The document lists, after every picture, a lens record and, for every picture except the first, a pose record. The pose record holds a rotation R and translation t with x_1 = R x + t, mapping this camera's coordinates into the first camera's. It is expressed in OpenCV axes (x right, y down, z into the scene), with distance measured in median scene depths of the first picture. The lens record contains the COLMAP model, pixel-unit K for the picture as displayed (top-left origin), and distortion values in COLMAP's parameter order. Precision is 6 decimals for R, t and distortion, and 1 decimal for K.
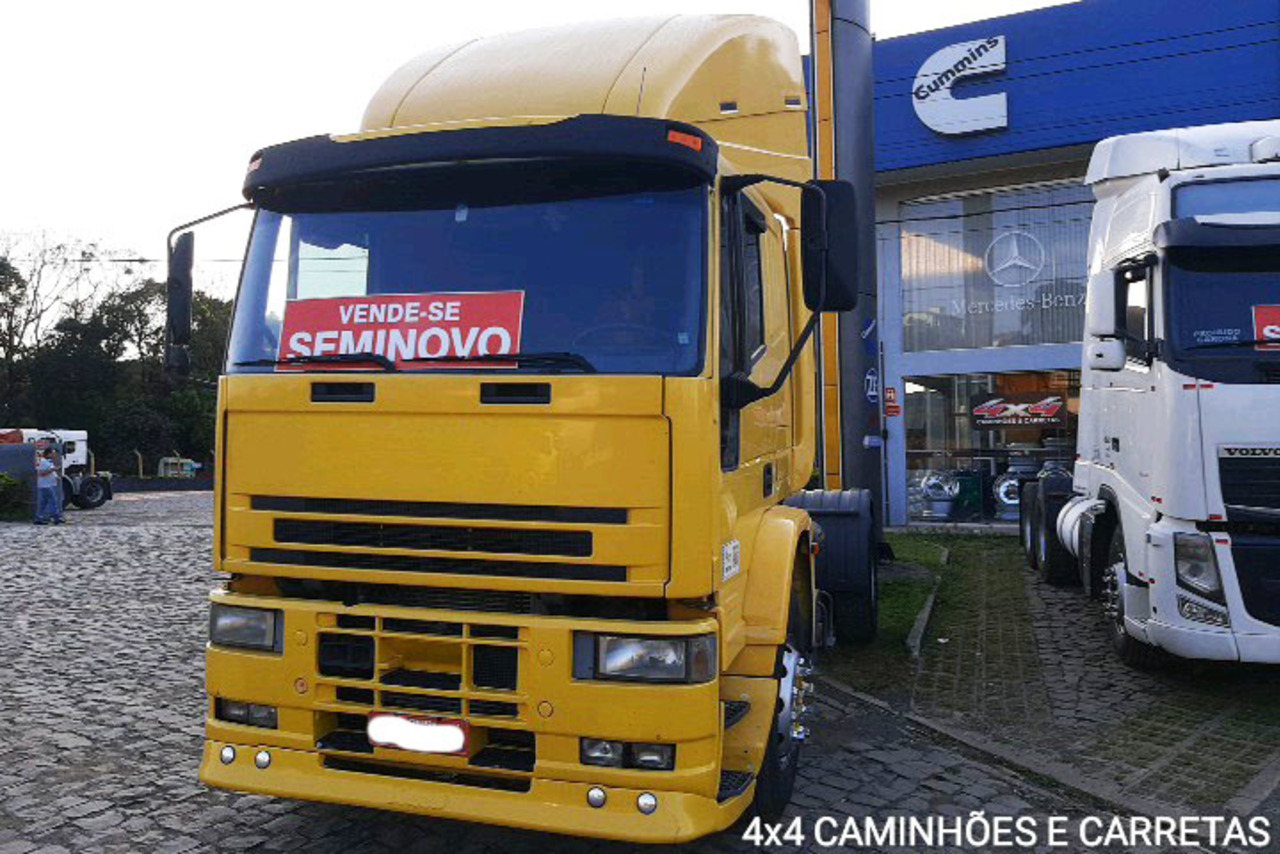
lens RADIAL K [[963.6, 0, 656.1], [0, 963.6, 424.3], [0, 0, 1]] dist [0.104902, -0.147063]
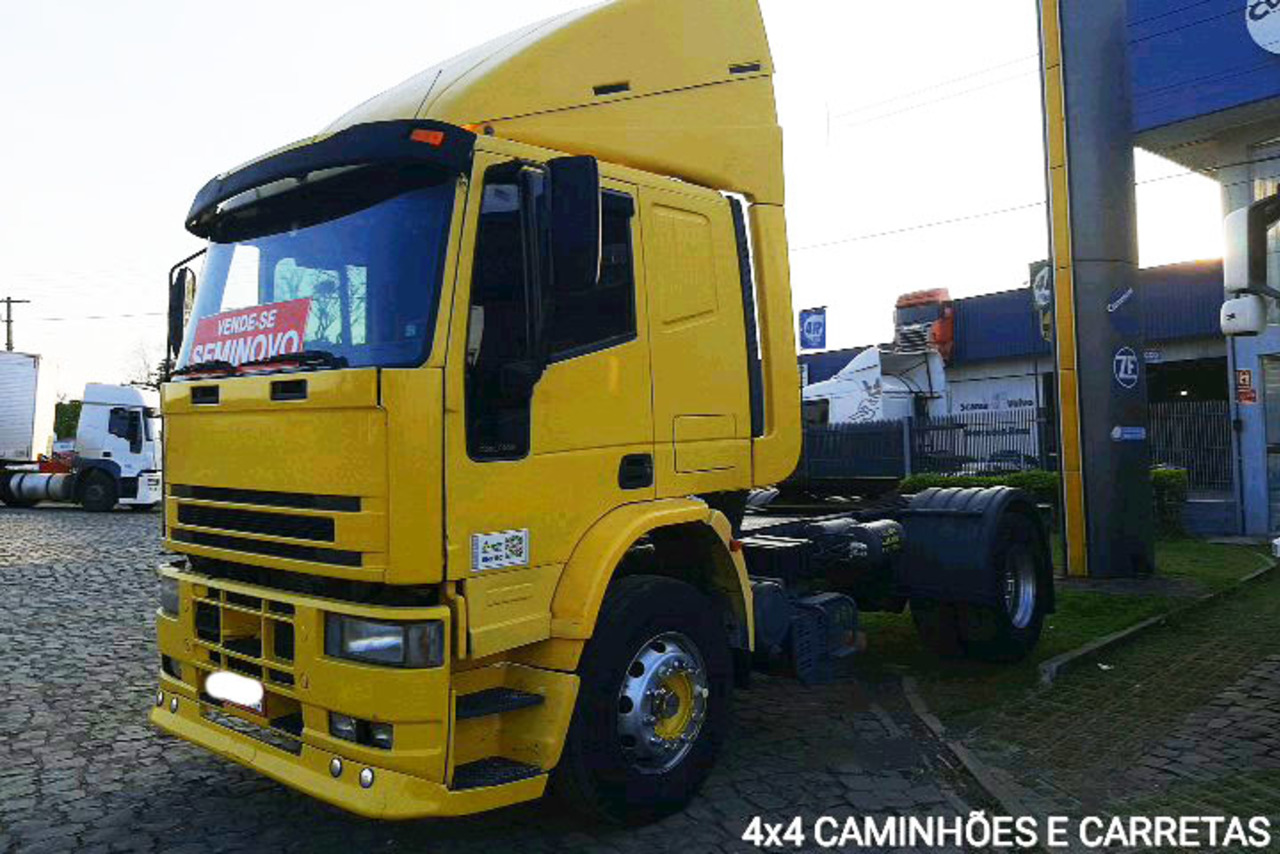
lens RADIAL K [[963.6, 0, 656.1], [0, 963.6, 424.3], [0, 0, 1]] dist [0.104902, -0.147063]
pose [[0.909751, -0.022513, -0.414544, 0.652969], [0.021858, 0.999741, -0.006325, 0.021126], [0.414579, -0.003307, 0.910007, 0.161880]]
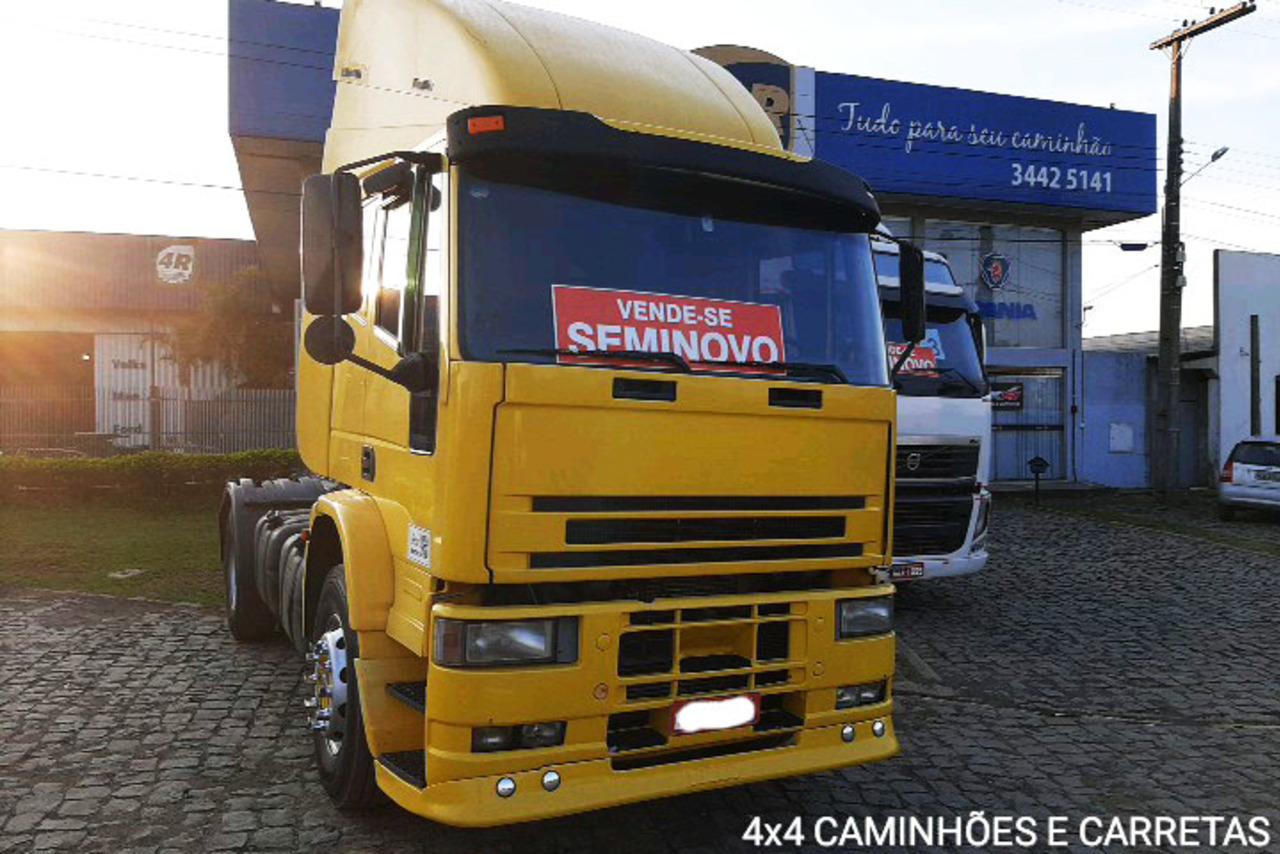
lens RADIAL K [[991.6, 0, 638.8], [0, 991.6, 409.9], [0, 0, 1]] dist [0.073589, -0.005080]
pose [[0.712436, 0.020479, 0.701439, -1.046398], [-0.030993, 0.999517, 0.002297, -0.014451], [-0.701053, -0.023376, 0.712726, 0.280236]]
